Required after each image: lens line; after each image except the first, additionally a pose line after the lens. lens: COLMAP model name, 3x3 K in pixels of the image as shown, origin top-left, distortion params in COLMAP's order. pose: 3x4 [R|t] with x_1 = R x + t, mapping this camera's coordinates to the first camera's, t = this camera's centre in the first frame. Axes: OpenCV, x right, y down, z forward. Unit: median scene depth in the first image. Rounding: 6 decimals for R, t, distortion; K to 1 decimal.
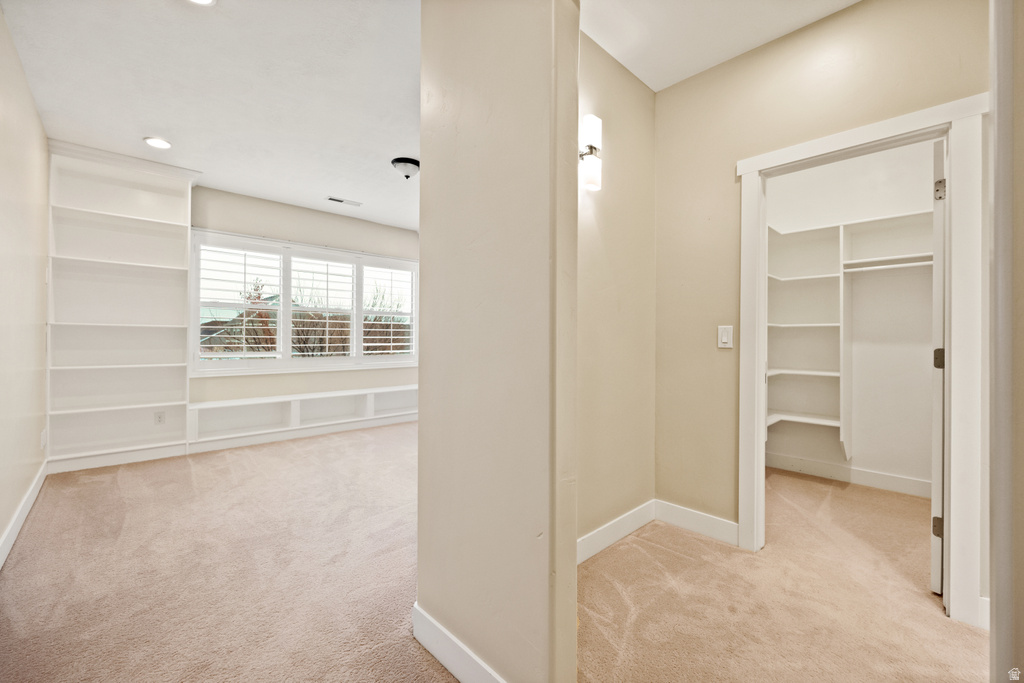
lens RADIAL K [[422.0, 0, 513.4], [0, 422.0, 344.7], [0, 0, 1]] dist [-0.000462, -0.000382]
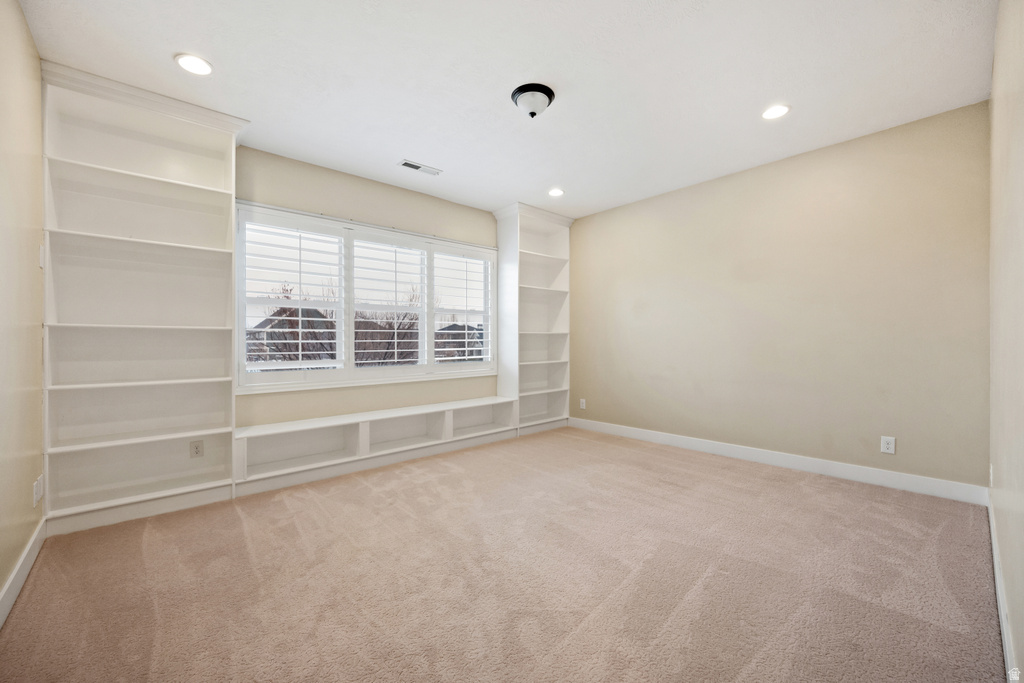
lens RADIAL K [[414.6, 0, 510.5], [0, 414.6, 347.8], [0, 0, 1]] dist [0.000137, 0.000059]
pose [[0.999423, -0.011048, -0.032134, -0.250910], [0.011016, 0.999939, -0.001186, -0.001694], [0.032145, 0.000832, 0.999483, 0.274668]]
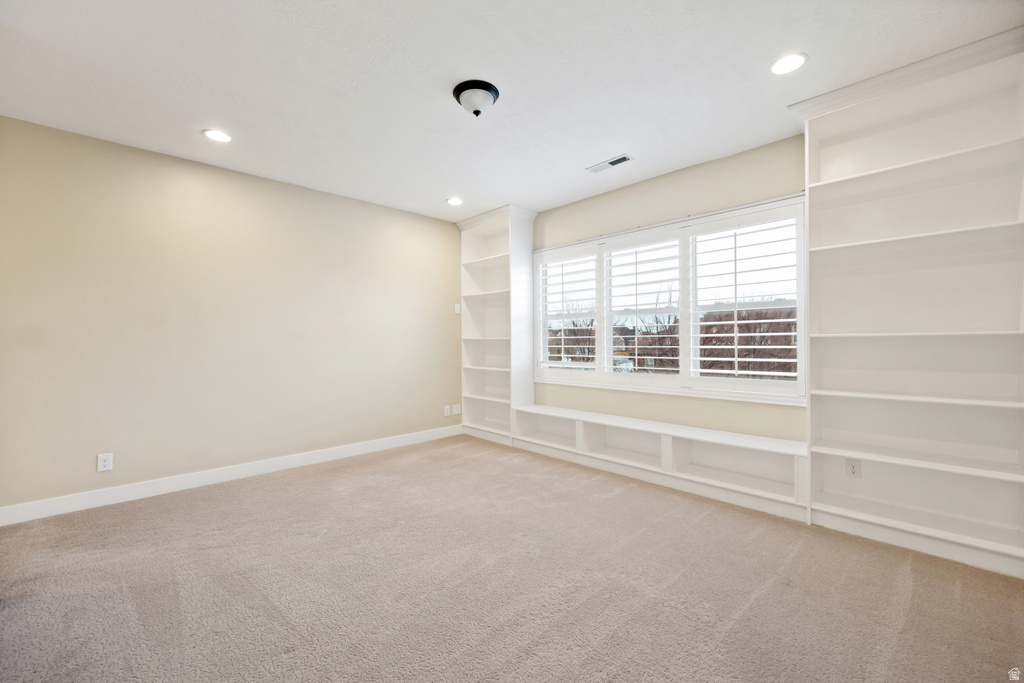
lens RADIAL K [[413.3, 0, 513.3], [0, 413.3, 338.1], [0, 0, 1]] dist [0.014110, 0.000016]
pose [[0.011098, -0.016703, -0.999799, 0.379193], [-0.014467, 0.999753, -0.016863, -0.023062], [0.999834, 0.014651, 0.010854, 0.978083]]
